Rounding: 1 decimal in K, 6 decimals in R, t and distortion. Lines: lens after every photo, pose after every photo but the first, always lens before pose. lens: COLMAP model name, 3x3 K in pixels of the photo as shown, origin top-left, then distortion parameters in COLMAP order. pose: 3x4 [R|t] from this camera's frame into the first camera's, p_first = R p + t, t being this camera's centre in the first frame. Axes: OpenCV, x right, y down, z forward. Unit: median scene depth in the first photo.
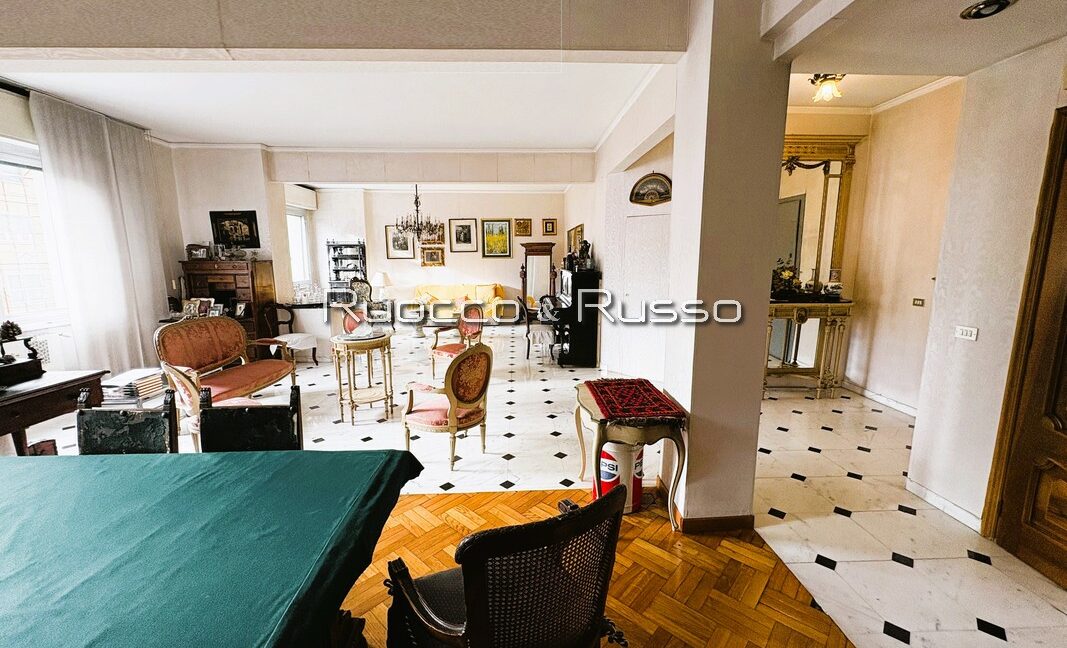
lens RADIAL K [[422.8, 0, 530.3], [0, 422.8, 325.7], [0, 0, 1]] dist [-0.001783, -0.000114]
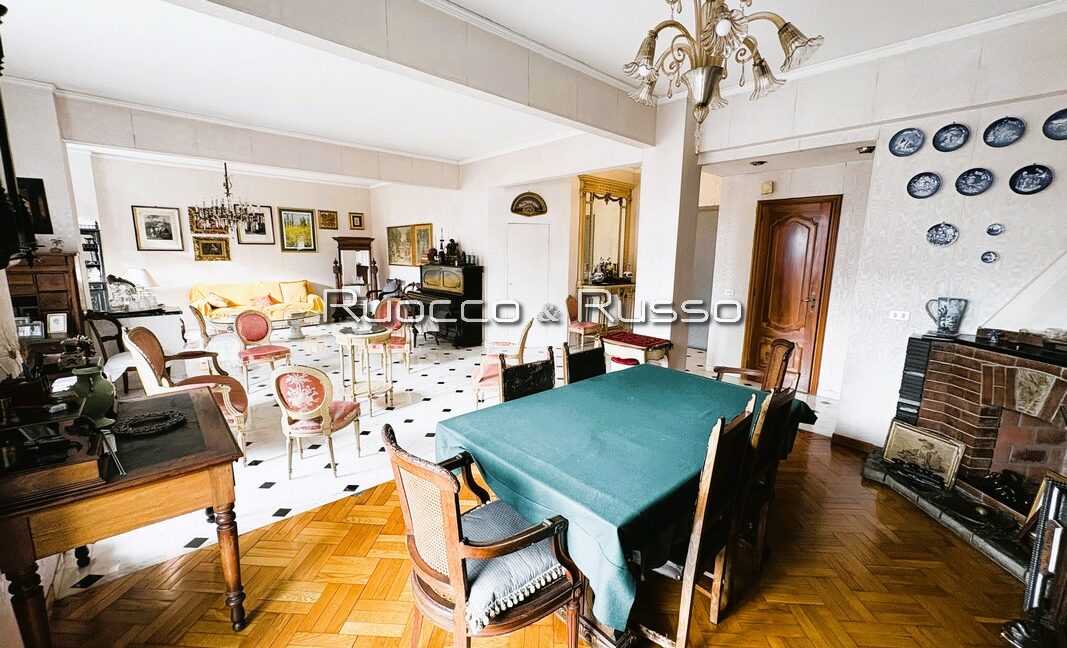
lens RADIAL K [[425.1, 0, 533.5], [0, 425.1, 324.0], [0, 0, 1]] dist [-0.000440, 0.000058]
pose [[0.762701, -0.091737, 0.640213, -0.484882], [0.086695, 0.995457, 0.039358, 0.002945], [-0.640915, 0.025485, 0.767189, -0.029371]]
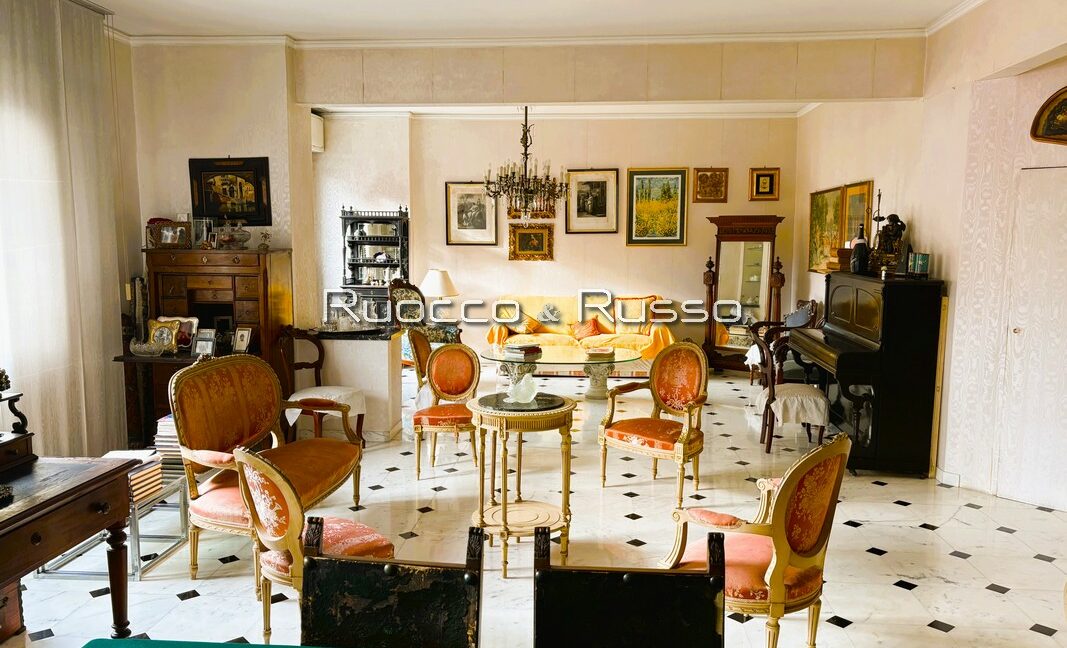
lens RADIAL K [[819.7, 0, 524.0], [0, 819.7, 336.3], [0, 0, 1]] dist [0.078663, -0.118873]
pose [[0.991554, 0.024859, -0.127291, -0.177140], [-0.029964, 0.998815, -0.038350, -0.011902], [0.126187, 0.041840, 0.991124, 0.000227]]
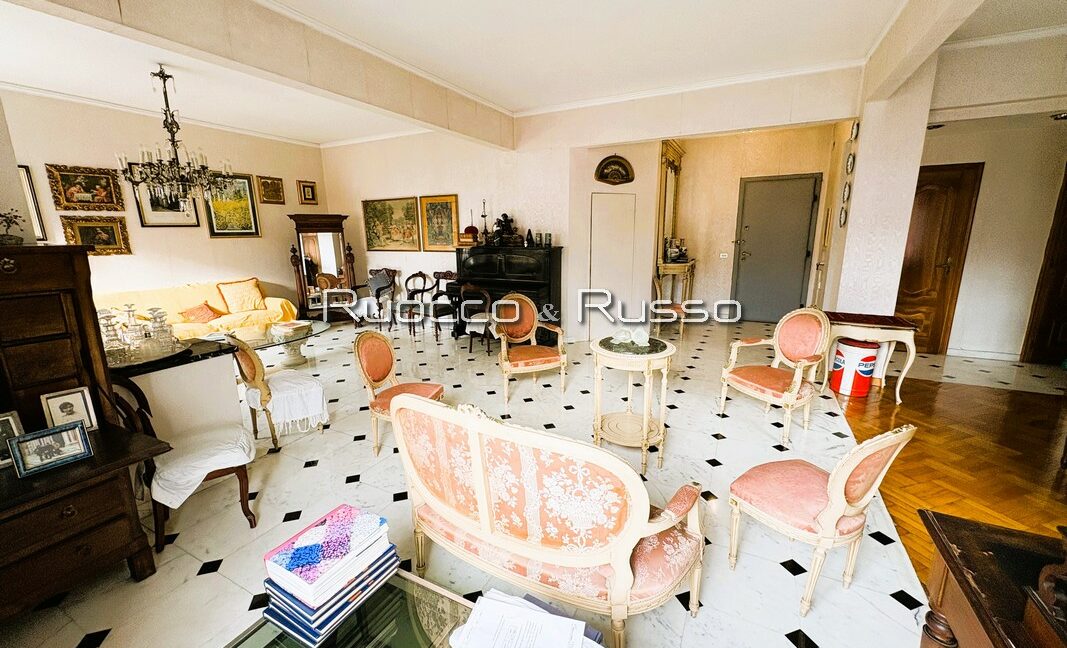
lens RADIAL K [[425.1, 0, 533.5], [0, 425.1, 324.0], [0, 0, 1]] dist [-0.000440, 0.000058]
pose [[0.489530, -0.185619, 0.852001, -0.695268], [0.150736, 0.980385, 0.126982, -0.078752], [-0.858859, 0.066266, 0.507908, 0.516804]]
